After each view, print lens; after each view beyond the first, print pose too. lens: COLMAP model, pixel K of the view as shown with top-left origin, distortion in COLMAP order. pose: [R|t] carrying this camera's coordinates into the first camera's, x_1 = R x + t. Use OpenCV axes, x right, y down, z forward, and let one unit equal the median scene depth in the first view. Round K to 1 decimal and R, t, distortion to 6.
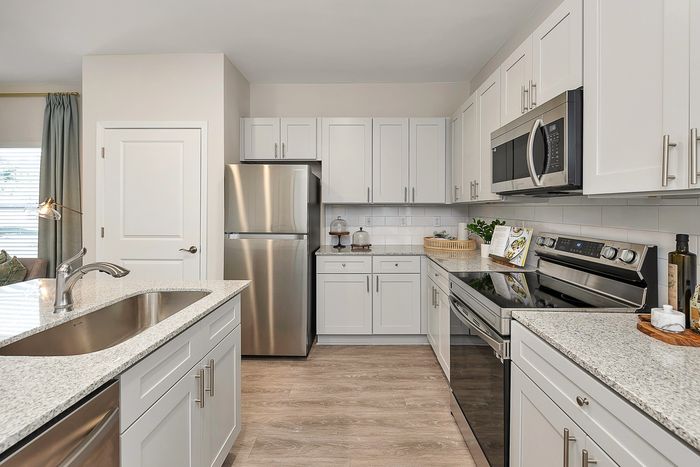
lens RADIAL K [[309.9, 0, 352.5], [0, 309.9, 209.2], [0, 0, 1]] dist [-0.001544, 0.000162]
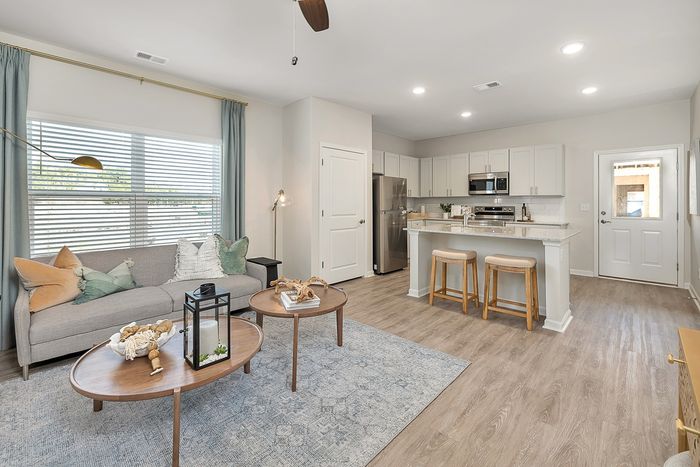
lens RADIAL K [[314.9, 0, 347.9], [0, 314.9, 203.1], [0, 0, 1]] dist [-0.002527, 0.000127]
pose [[0.669036, -0.002356, 0.743226, -1.916893], [0.004851, 0.999988, -0.001197, 0.026366], [-0.743214, 0.004406, 0.669039, -0.151361]]
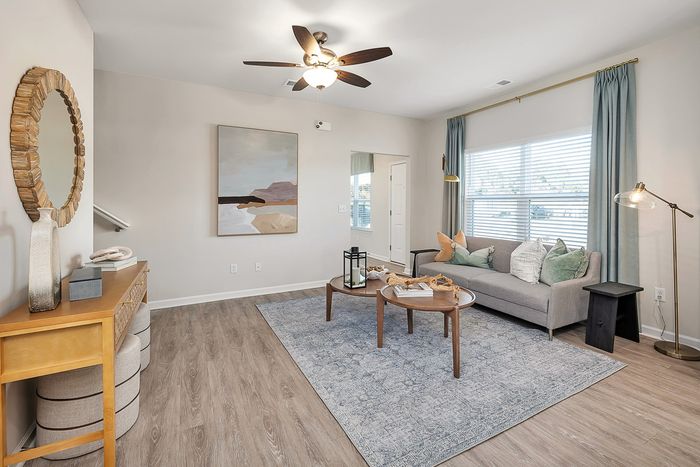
lens RADIAL K [[314.9, 0, 347.9], [0, 314.9, 203.1], [0, 0, 1]] dist [-0.002527, 0.000127]
pose [[0.478492, 0.003449, -0.878085, -0.647378], [-0.007914, 0.999969, -0.000384, 0.025414], [0.878056, 0.007133, 0.478505, -0.110199]]
